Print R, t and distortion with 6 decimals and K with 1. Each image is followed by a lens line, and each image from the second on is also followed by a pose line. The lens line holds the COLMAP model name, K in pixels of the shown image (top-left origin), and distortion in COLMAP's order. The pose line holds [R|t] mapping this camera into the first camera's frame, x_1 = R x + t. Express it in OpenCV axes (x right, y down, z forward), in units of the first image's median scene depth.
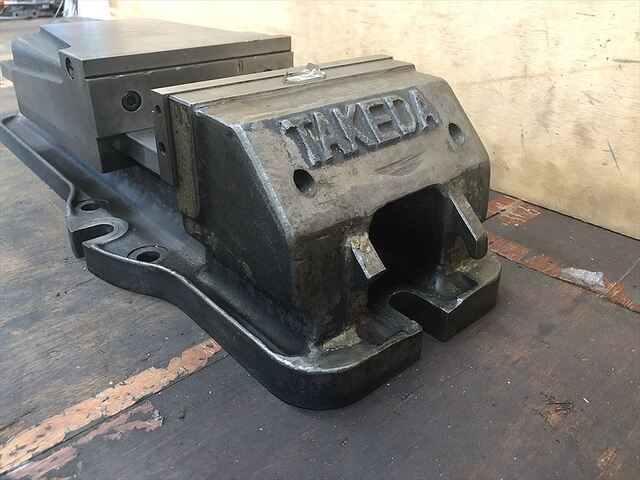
lens RADIAL K [[538.4, 0, 317.0], [0, 538.4, 236.5], [0, 0, 1]] dist [0.002816, 0.002021]
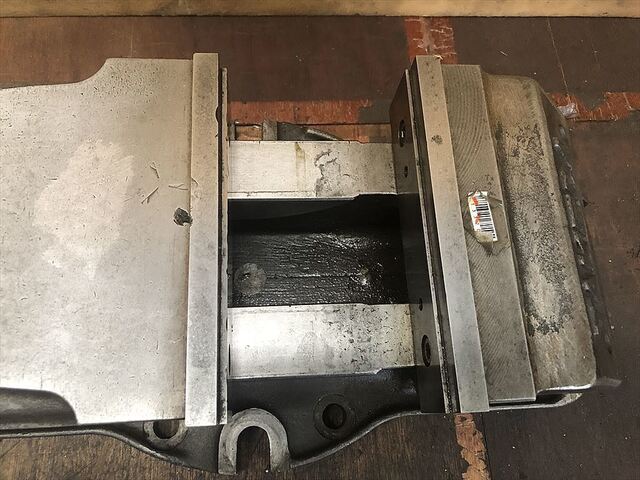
lens RADIAL K [[530.0, 0, 320.0], [0, 530.0, 240.0], [0, 0, 1]] dist [0.064543, -0.105477]
pose [[0.614290, -0.735711, 0.285269, -0.311614], [0.293466, 0.548595, 0.782893, -0.718524], [-0.732479, -0.397206, 0.552902, 0.539018]]
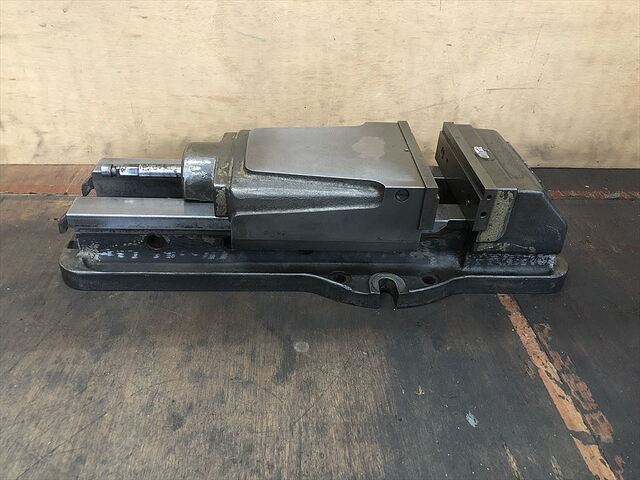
lens RADIAL K [[538.4, 0, 317.0], [0, 538.4, 236.5], [0, 0, 1]] dist [0.002816, 0.002021]
pose [[0.619854, -0.427838, 0.657826, -1.334154], [0.338519, 0.902072, 0.267713, -0.552165], [-0.707945, 0.056743, 0.703985, 0.050227]]
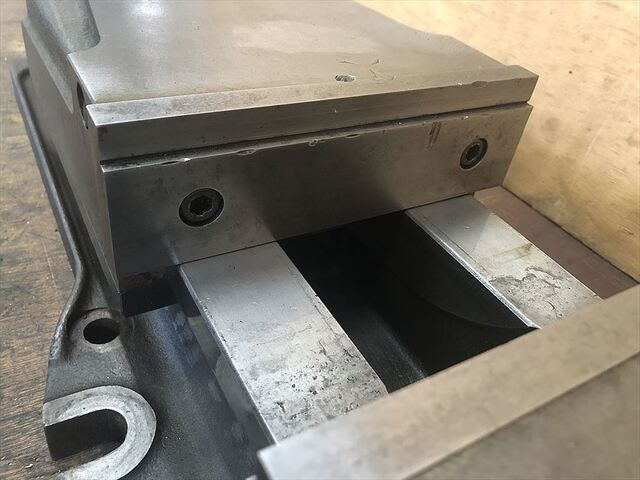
lens RADIAL K [[538.4, 0, 317.0], [0, 538.4, 236.5], [0, 0, 1]] dist [0.002816, 0.002021]
pose [[0.974352, 0.212409, -0.074296, -0.186484], [-0.199049, 0.967537, 0.155732, -0.278690], [0.104963, -0.136949, 0.985001, 0.498118]]
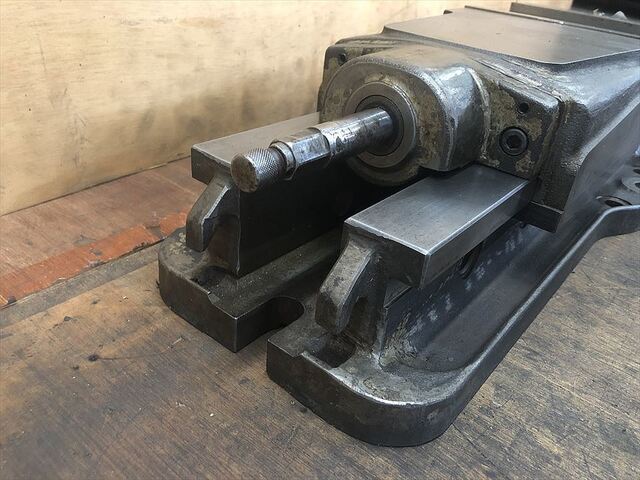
lens RADIAL K [[538.4, 0, 317.0], [0, 538.4, 236.5], [0, 0, 1]] dist [0.002816, 0.002021]
pose [[-0.163945, -0.520619, 0.837901, -1.189540], [0.379536, 0.750721, 0.540712, -0.753176], [-0.910535, 0.406661, 0.074517, 1.449420]]
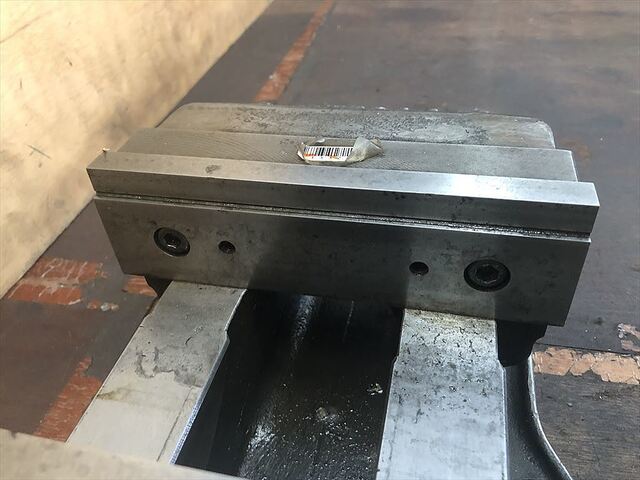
lens RADIAL K [[538.4, 0, 317.0], [0, 538.4, 236.5], [0, 0, 1]] dist [0.002816, 0.002021]
pose [[-0.580086, -0.493402, 0.648116, -0.341600], [0.441609, 0.478089, 0.759218, -0.540754], [-0.684457, 0.726626, -0.059442, 0.831465]]
